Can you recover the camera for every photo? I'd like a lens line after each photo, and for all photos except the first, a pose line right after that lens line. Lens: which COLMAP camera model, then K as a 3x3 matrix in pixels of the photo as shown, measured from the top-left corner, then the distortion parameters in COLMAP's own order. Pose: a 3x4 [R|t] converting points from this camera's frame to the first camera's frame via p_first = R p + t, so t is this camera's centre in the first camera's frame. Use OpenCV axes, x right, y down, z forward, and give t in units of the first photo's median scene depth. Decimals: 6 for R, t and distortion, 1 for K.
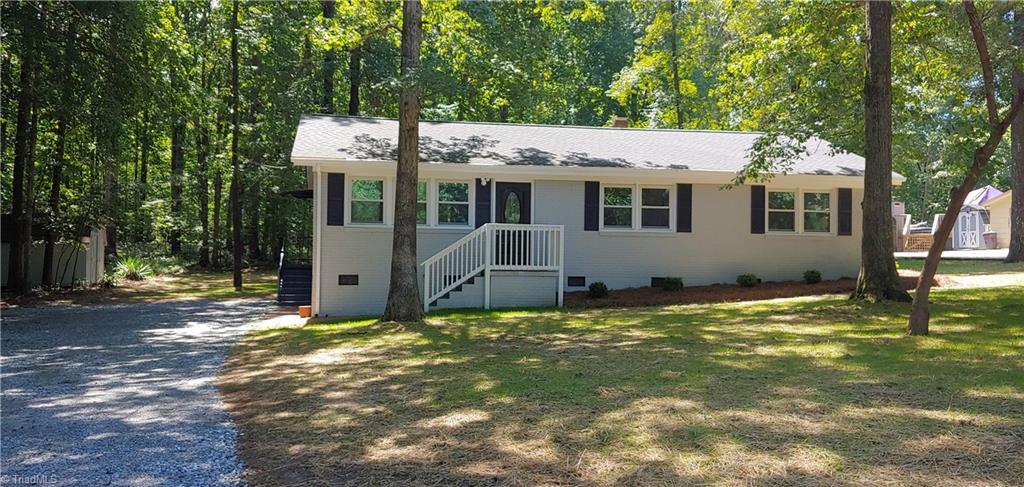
lens RADIAL K [[901.2, 0, 512.0], [0, 901.2, 243.5], [0, 0, 1]] dist [0.089818, -0.010433]
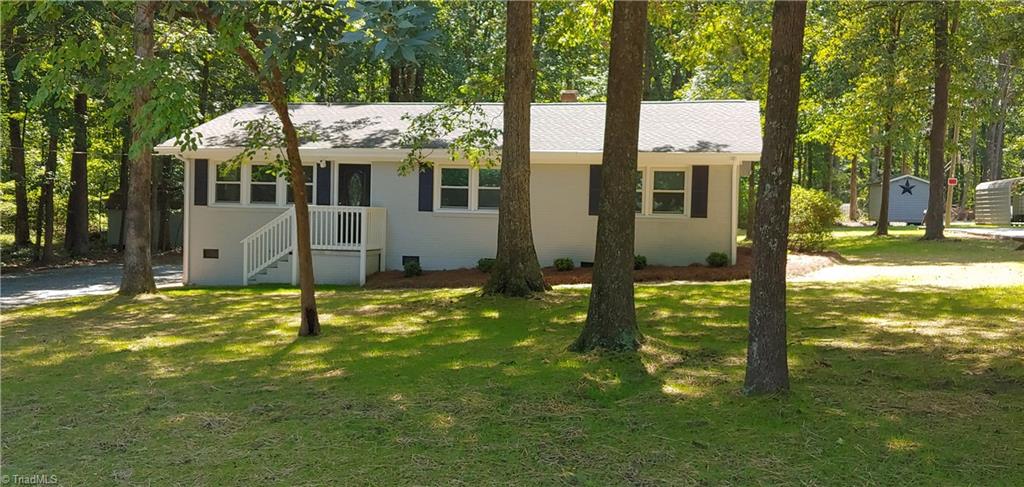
lens RADIAL K [[901.2, 0, 512.0], [0, 901.2, 243.5], [0, 0, 1]] dist [0.089818, -0.010433]
pose [[0.941234, 0.013961, -0.337466, 0.517574], [-0.010728, 0.999877, 0.011442, 0.008738], [0.337584, -0.007149, 0.941268, 0.091182]]
